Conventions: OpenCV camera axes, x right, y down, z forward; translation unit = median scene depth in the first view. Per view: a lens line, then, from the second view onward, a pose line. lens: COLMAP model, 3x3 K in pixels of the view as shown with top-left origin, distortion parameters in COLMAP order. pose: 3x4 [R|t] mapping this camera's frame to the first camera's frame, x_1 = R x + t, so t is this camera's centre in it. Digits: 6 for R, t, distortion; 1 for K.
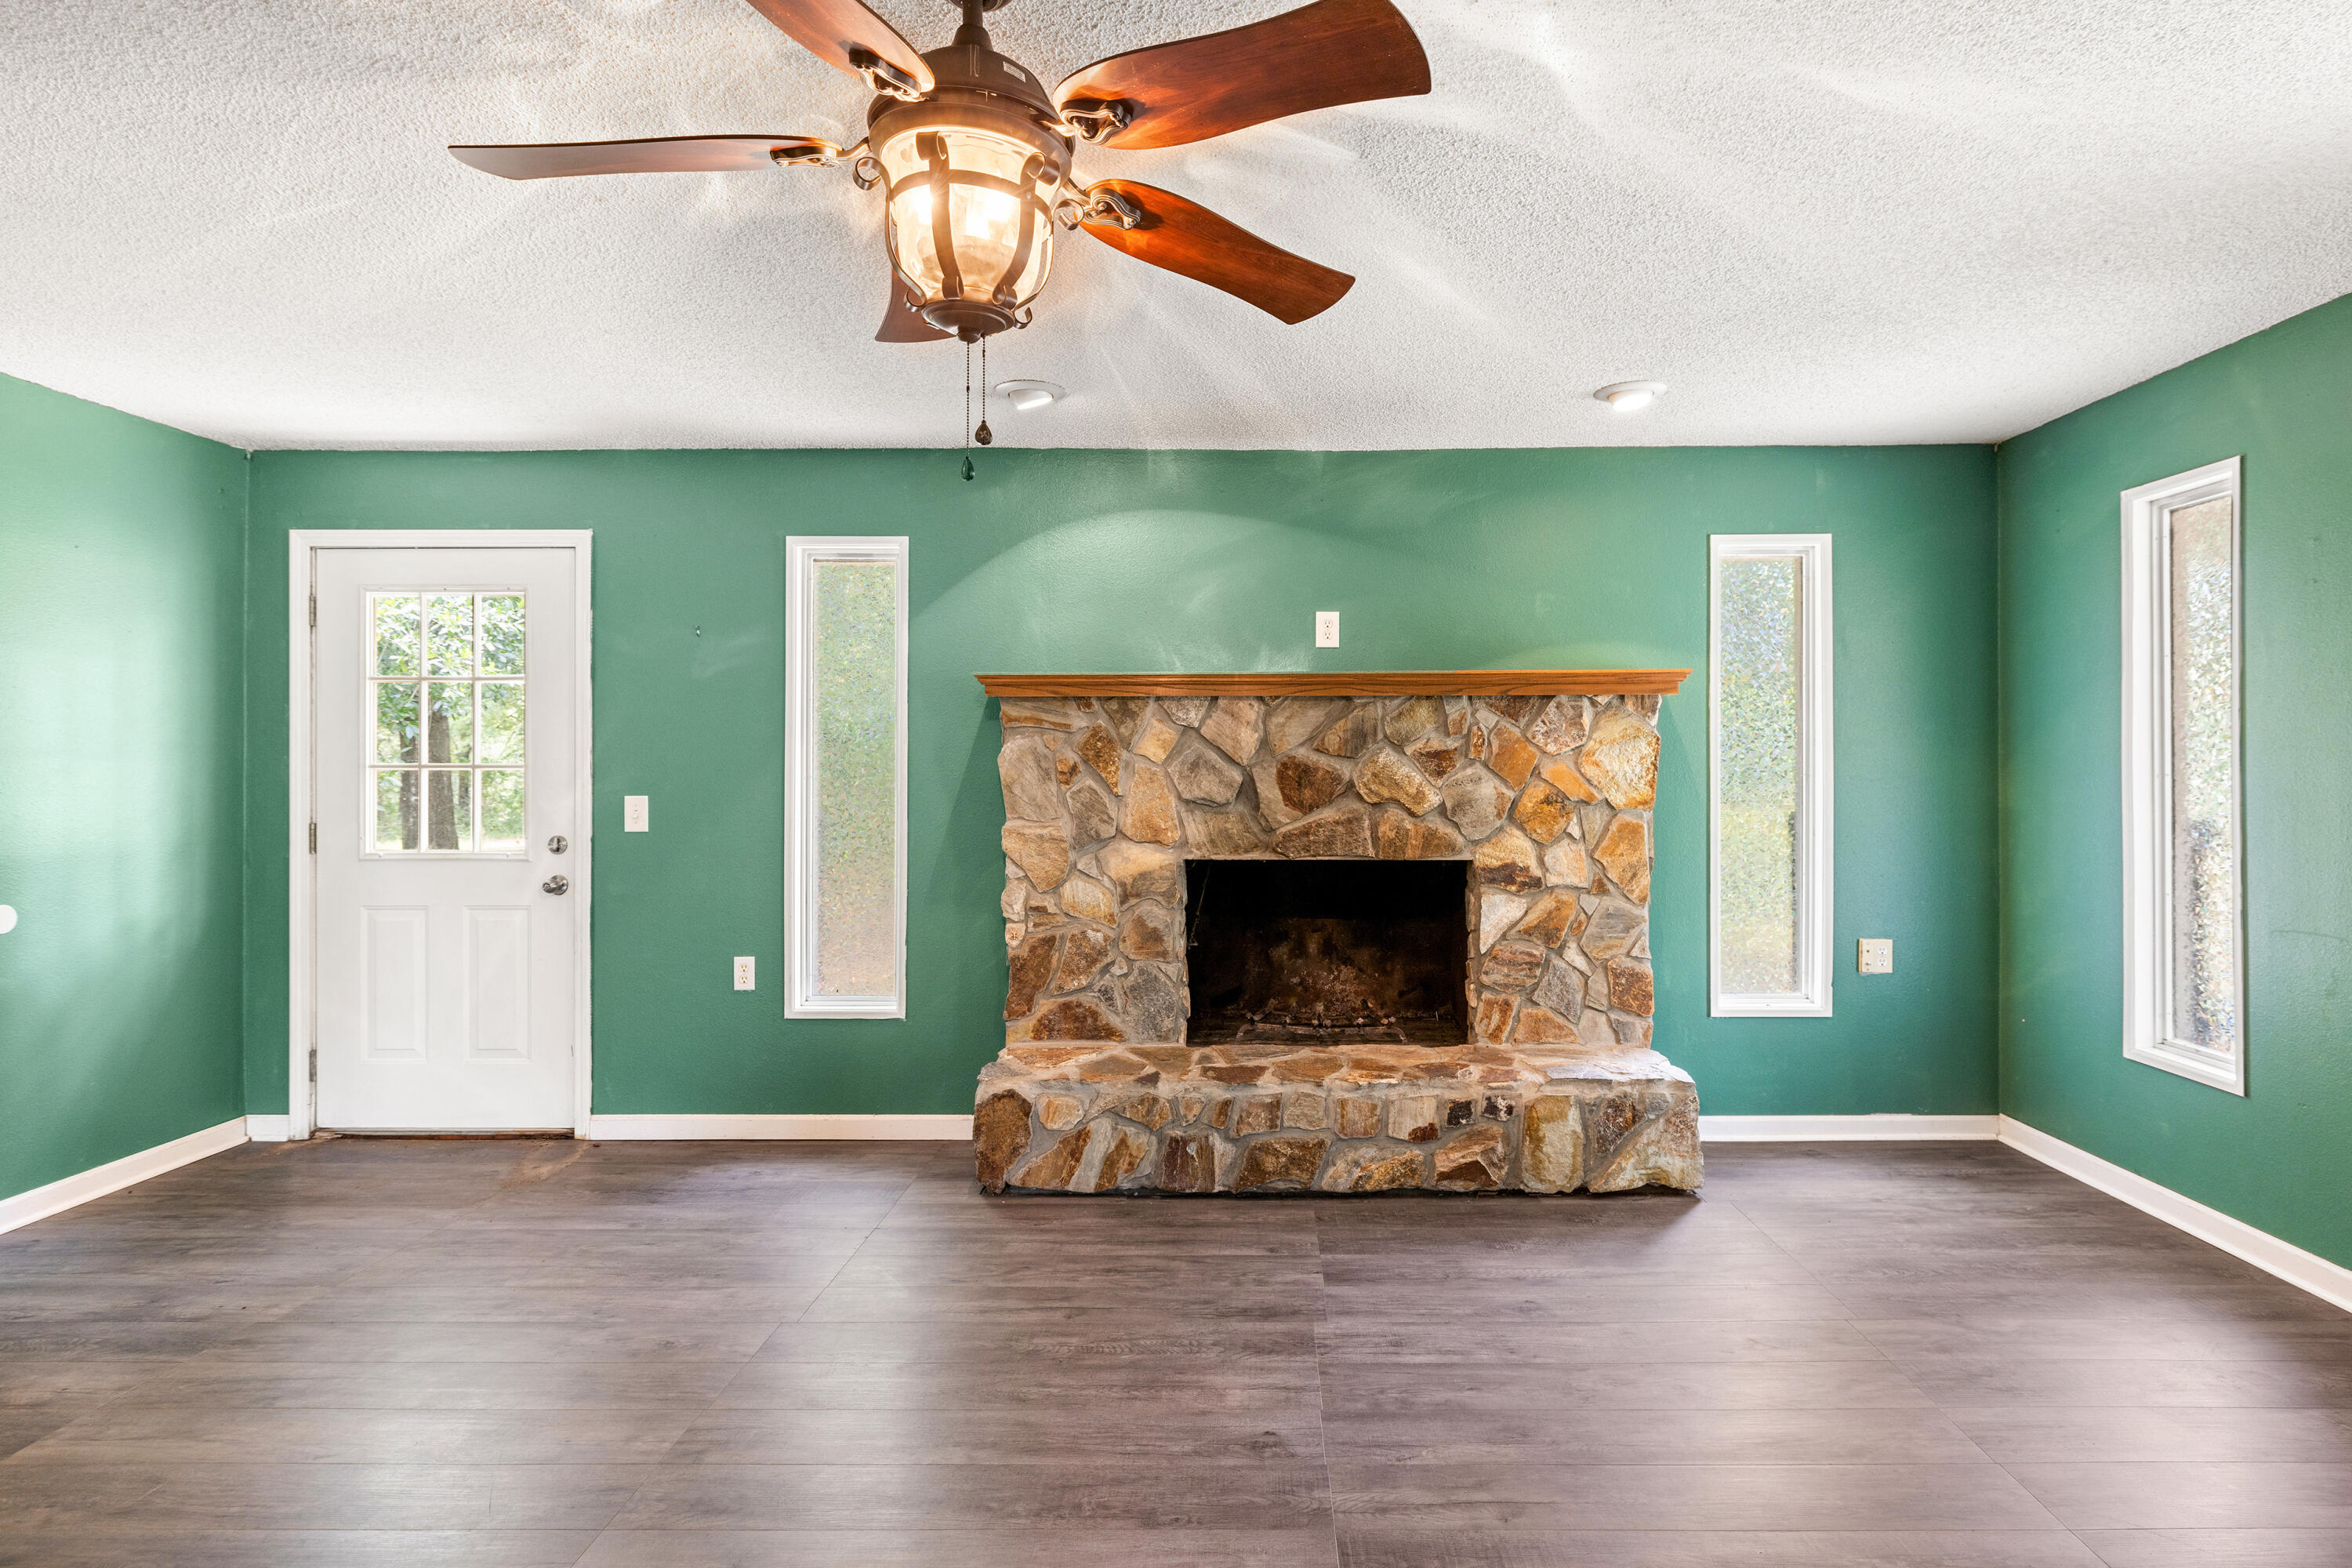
lens RADIAL K [[1210.7, 0, 1178.1], [0, 1210.7, 761.4], [0, 0, 1]] dist [-0.006204, 0.000318]
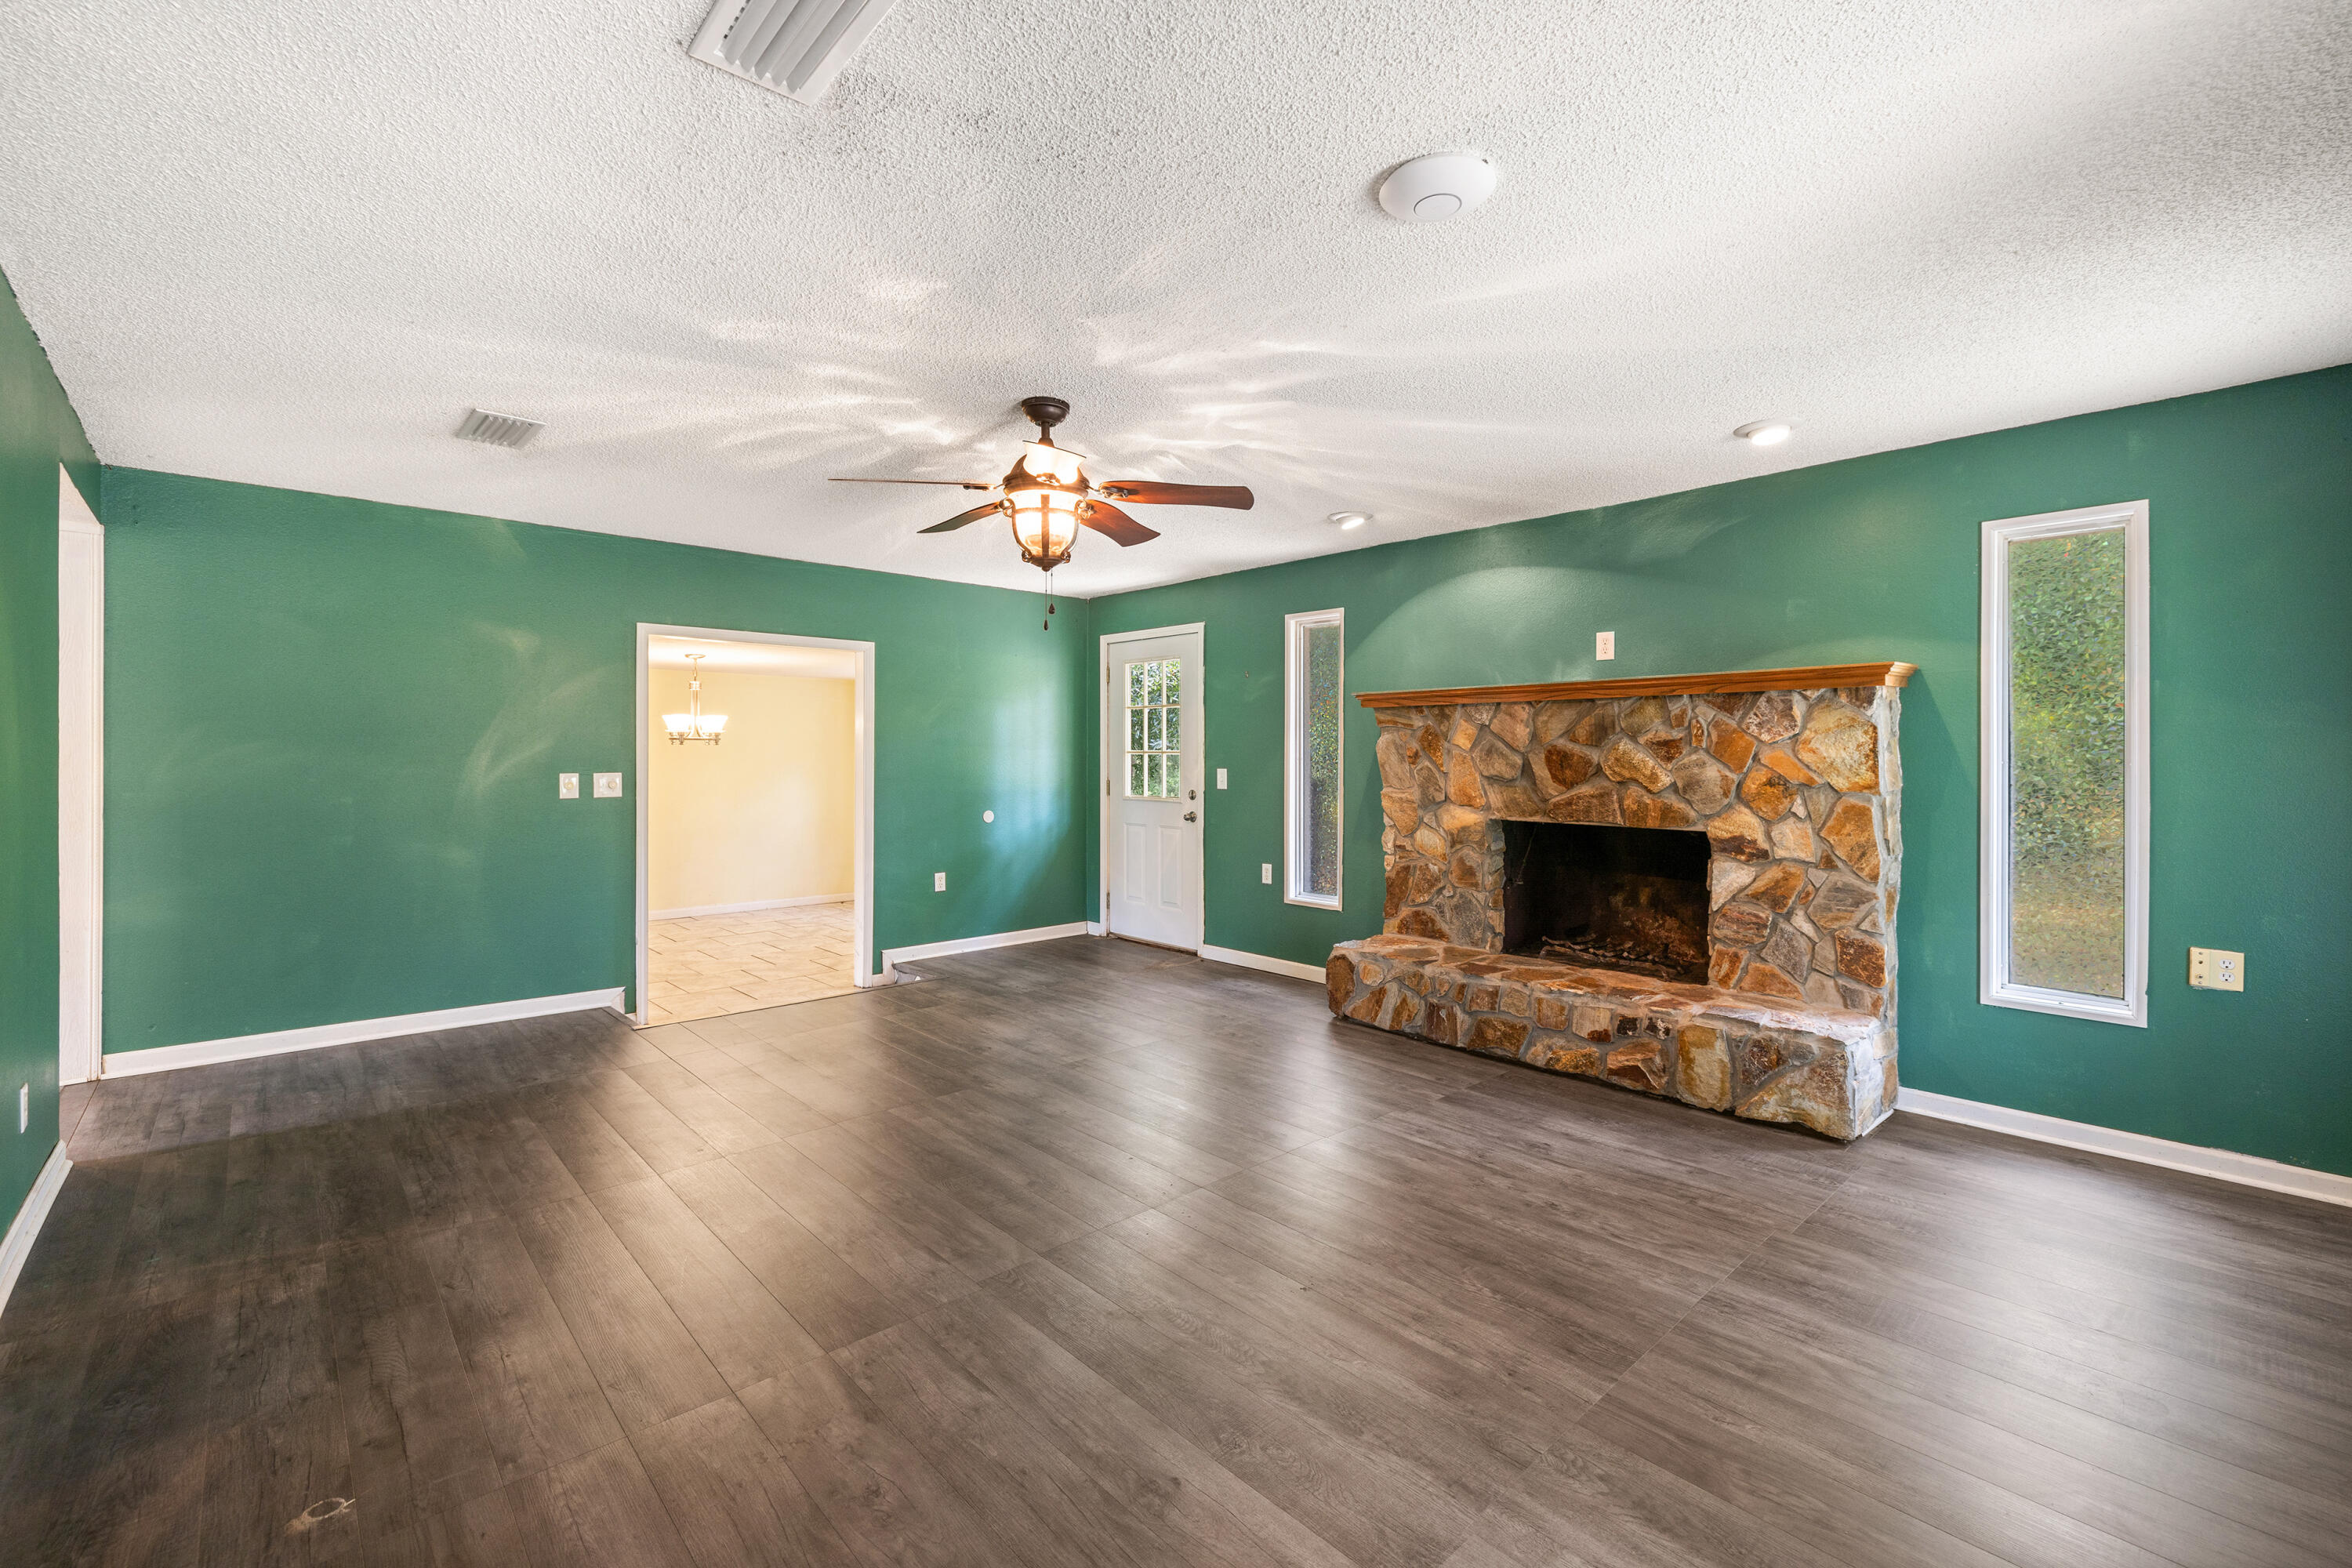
lens RADIAL K [[1009.2, 0, 1166.7], [0, 1009.2, 749.6], [0, 0, 1]] dist [-0.000165, -0.000190]
pose [[0.672000, -0.000779, -0.740550, 0.625428], [0.001771, 0.999998, 0.000555, -0.000770], [0.740549, -0.001685, 0.672001, -0.063014]]
